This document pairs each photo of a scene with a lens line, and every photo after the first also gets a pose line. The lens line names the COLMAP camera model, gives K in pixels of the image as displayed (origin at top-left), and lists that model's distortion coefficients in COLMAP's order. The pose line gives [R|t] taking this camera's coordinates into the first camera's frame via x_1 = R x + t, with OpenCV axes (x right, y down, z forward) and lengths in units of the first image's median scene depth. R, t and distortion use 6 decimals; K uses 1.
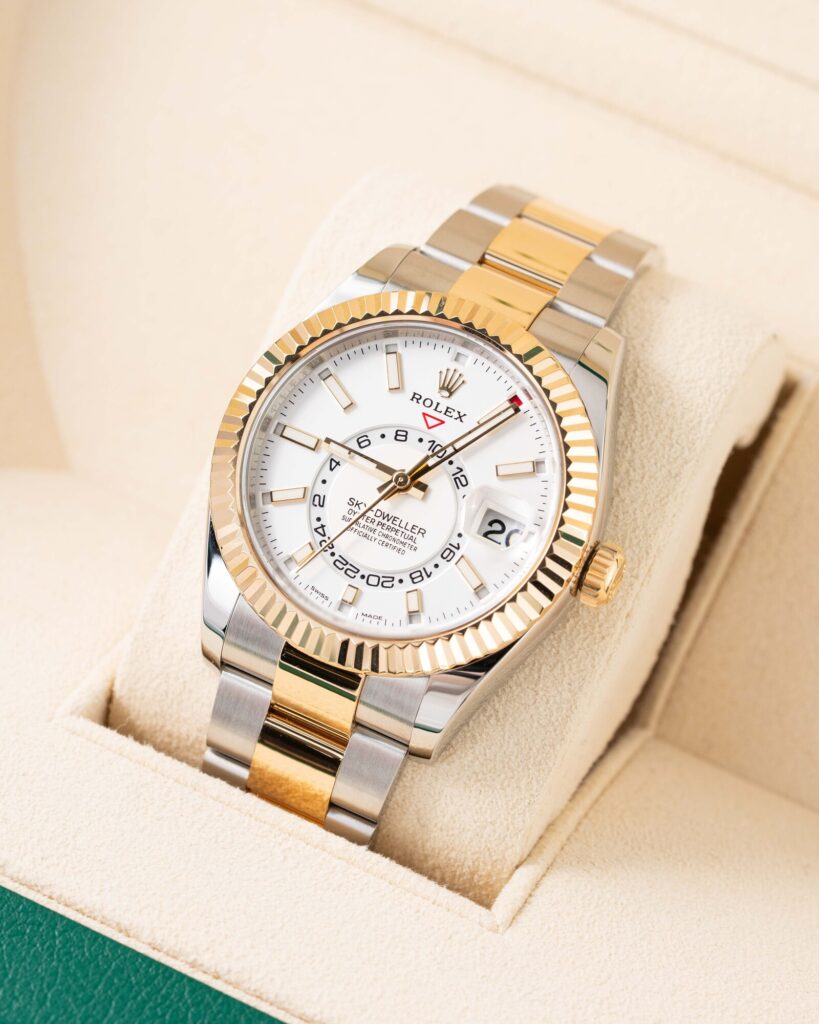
lens RADIAL K [[4375.1, 0, 409.5], [0, 4375.1, 512.0], [0, 0, 1]] dist [0.009478, 3.736769]
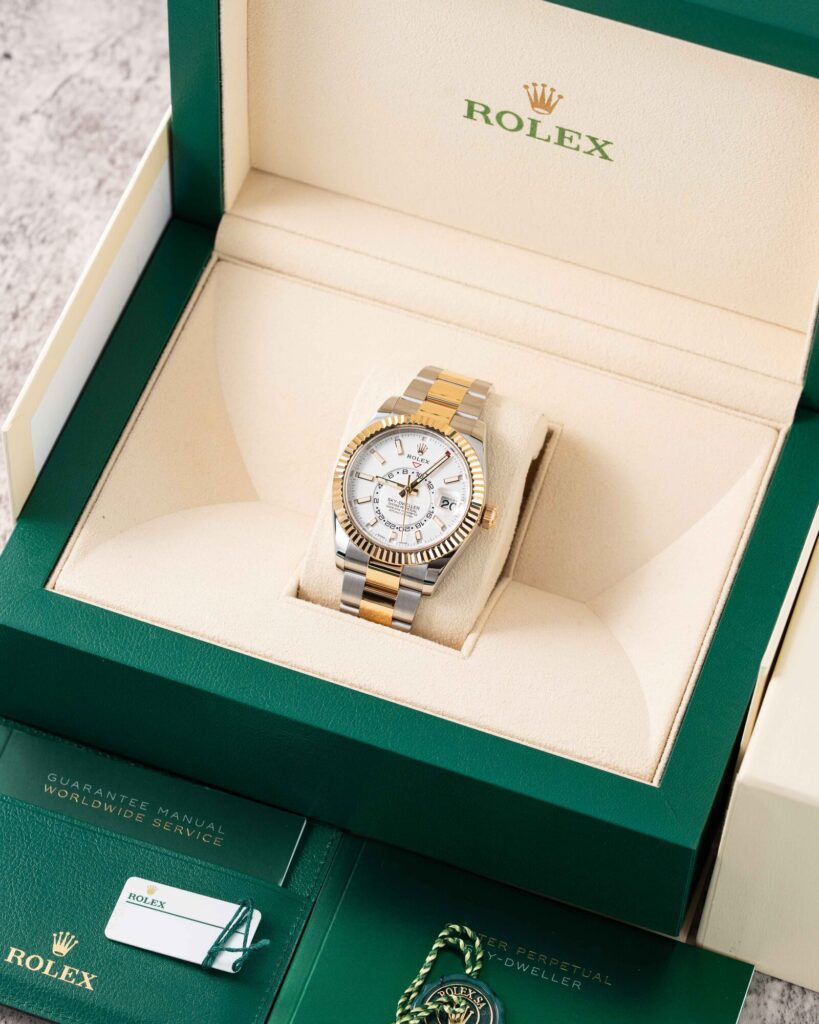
lens RADIAL K [[4375.1, 0, 409.5], [0, 4375.1, 512.0], [0, 0, 1]] dist [0.009478, 3.736769]
pose [[0.990656, -0.114255, 0.074480, -0.191743], [0.113849, 0.993451, 0.009678, -0.018403], [-0.075098, -0.001108, 0.997176, -1.545180]]
